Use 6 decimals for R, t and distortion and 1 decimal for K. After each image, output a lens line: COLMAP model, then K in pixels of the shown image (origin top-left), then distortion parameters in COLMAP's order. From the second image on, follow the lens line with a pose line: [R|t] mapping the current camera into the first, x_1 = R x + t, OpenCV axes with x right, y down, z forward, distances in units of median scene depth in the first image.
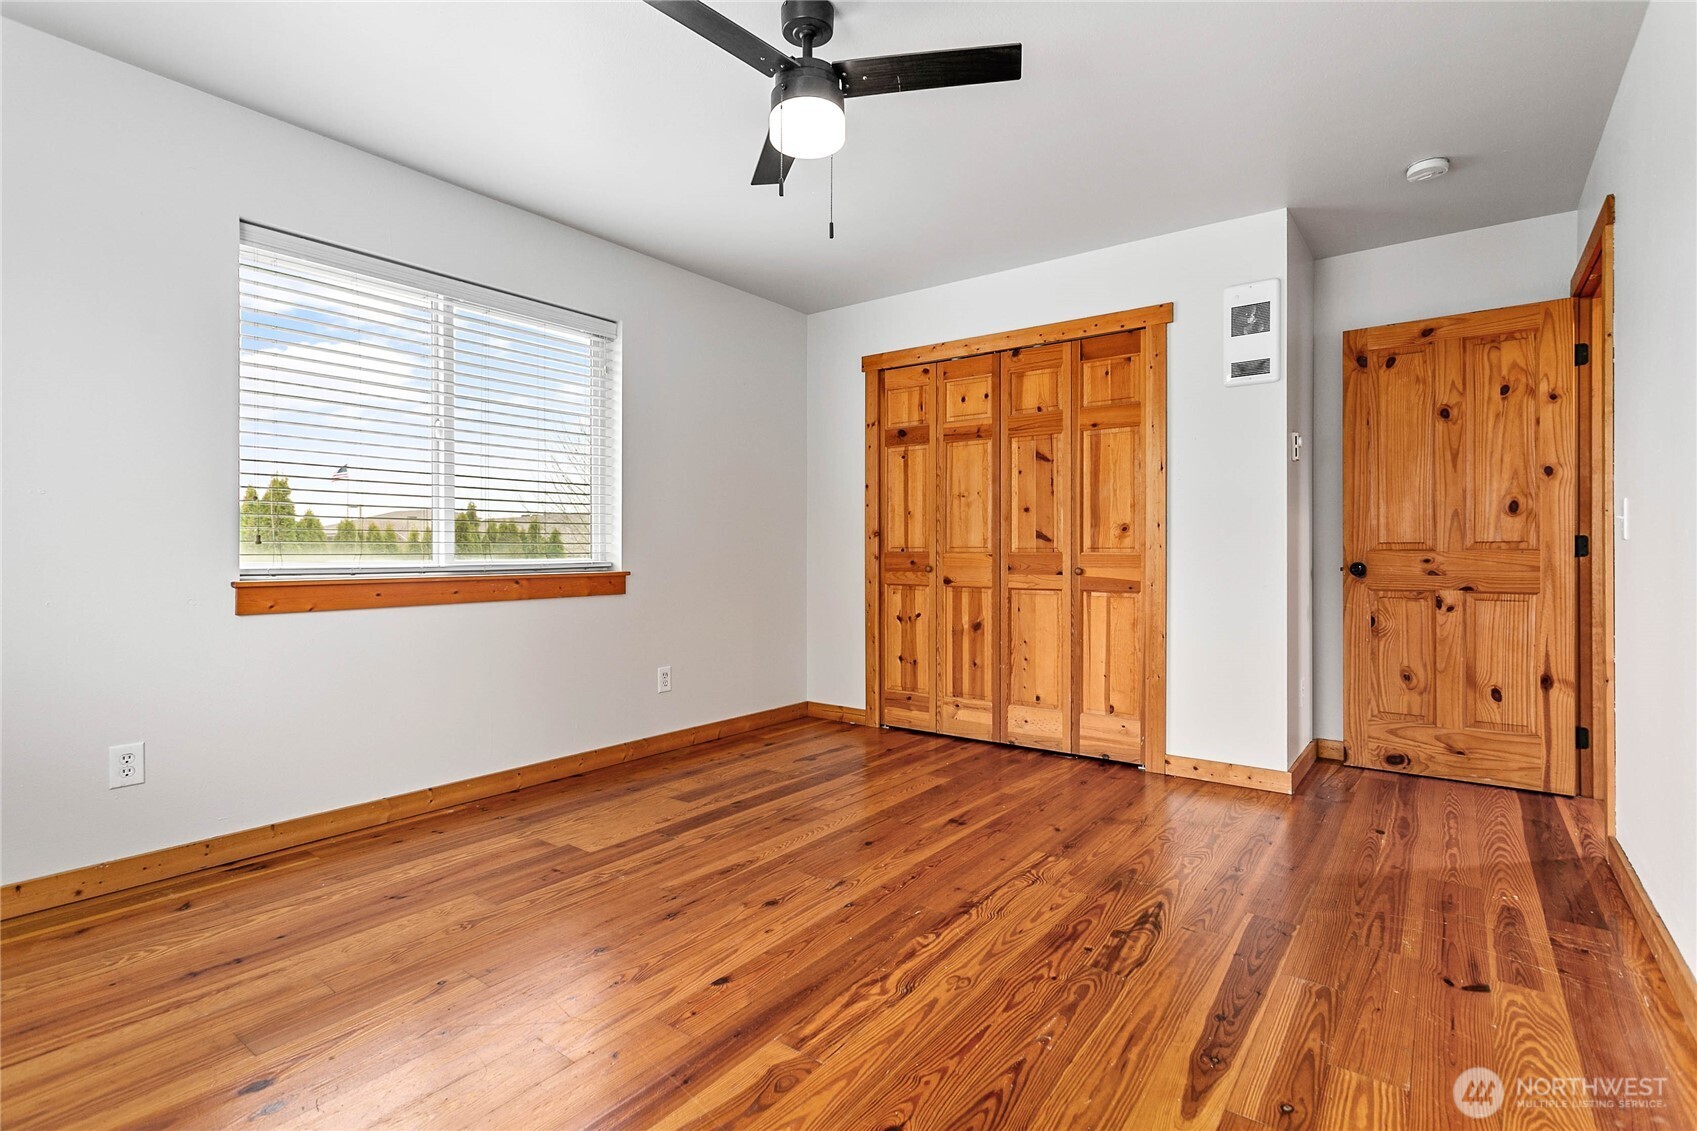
lens RADIAL K [[793.9, 0, 851.7], [0, 793.9, 554.4], [0, 0, 1]] dist [-0.000238, -0.000105]
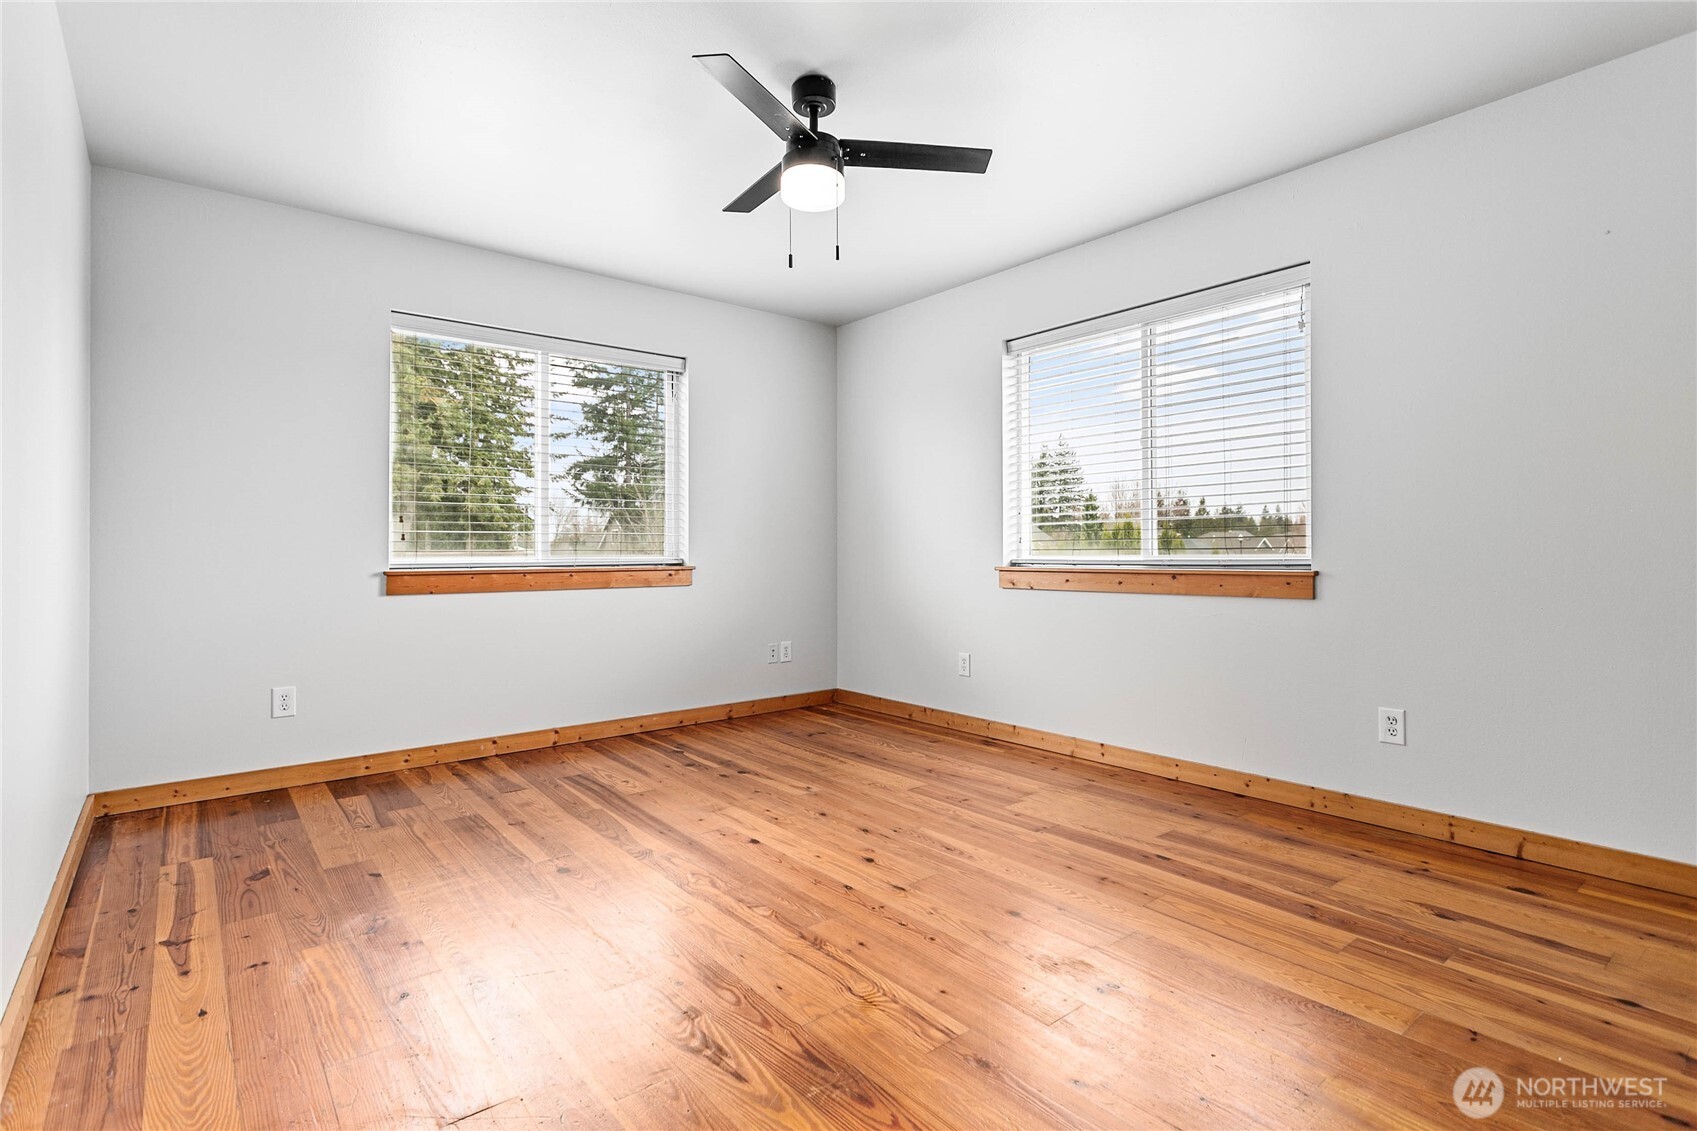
lens RADIAL K [[793.9, 0, 851.7], [0, 793.9, 554.4], [0, 0, 1]] dist [-0.000238, -0.000105]
pose [[-0.219460, 0.005858, -0.975604, 0.865775], [0.002382, 0.999982, 0.005468, -0.001942], [0.975619, -0.001124, -0.219470, 1.054453]]
